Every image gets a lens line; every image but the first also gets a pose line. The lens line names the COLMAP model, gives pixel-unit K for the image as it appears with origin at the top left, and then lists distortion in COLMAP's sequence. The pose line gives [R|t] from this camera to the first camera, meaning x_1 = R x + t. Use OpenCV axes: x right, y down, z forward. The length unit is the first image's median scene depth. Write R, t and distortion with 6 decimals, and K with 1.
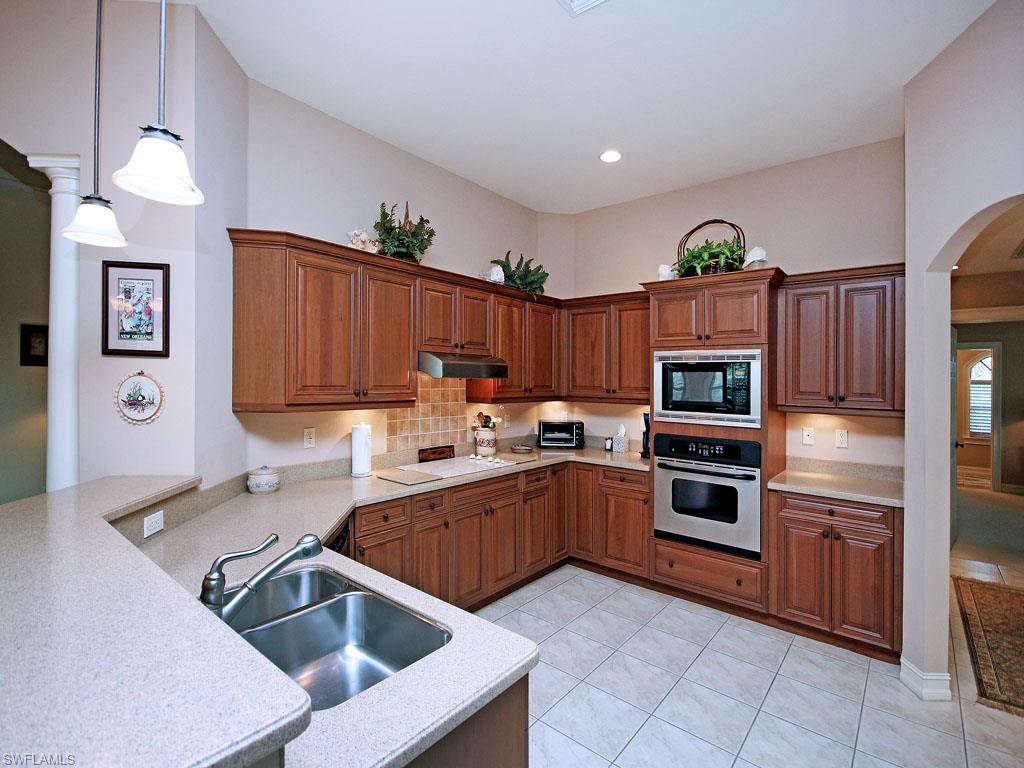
lens RADIAL K [[484.7, 0, 502.5], [0, 484.7, 367.0], [0, 0, 1]] dist [0.008082, -0.006619]
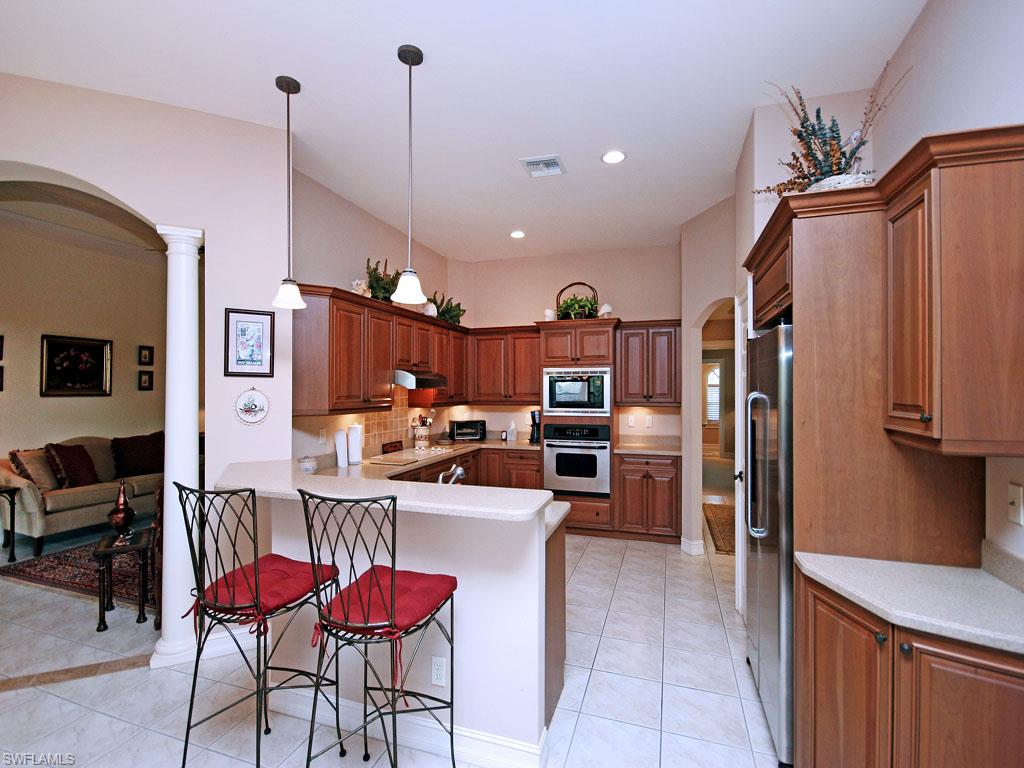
lens RADIAL K [[484.7, 0, 510.2], [0, 484.7, 378.5], [0, 0, 1]] dist [0.008082, -0.006619]
pose [[0.927639, -0.009501, 0.373357, -0.368435], [0.007310, 0.999947, 0.007283, -0.014240], [-0.373406, -0.004027, 0.927659, -0.366727]]
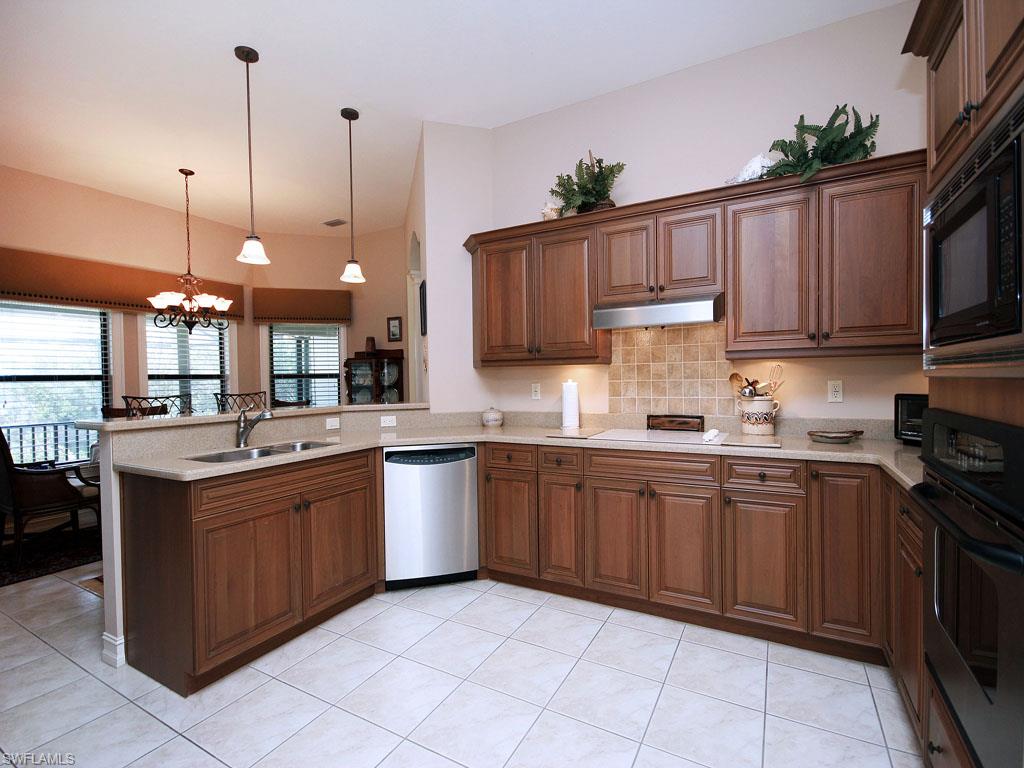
lens RADIAL K [[484.7, 0, 510.6], [0, 484.7, 381.2], [0, 0, 1]] dist [0.008082, -0.006619]
pose [[0.185693, -0.010513, -0.982552, 0.701362], [0.040497, 0.999175, -0.003037, 0.110736], [0.981773, -0.039227, 0.185965, 0.647777]]
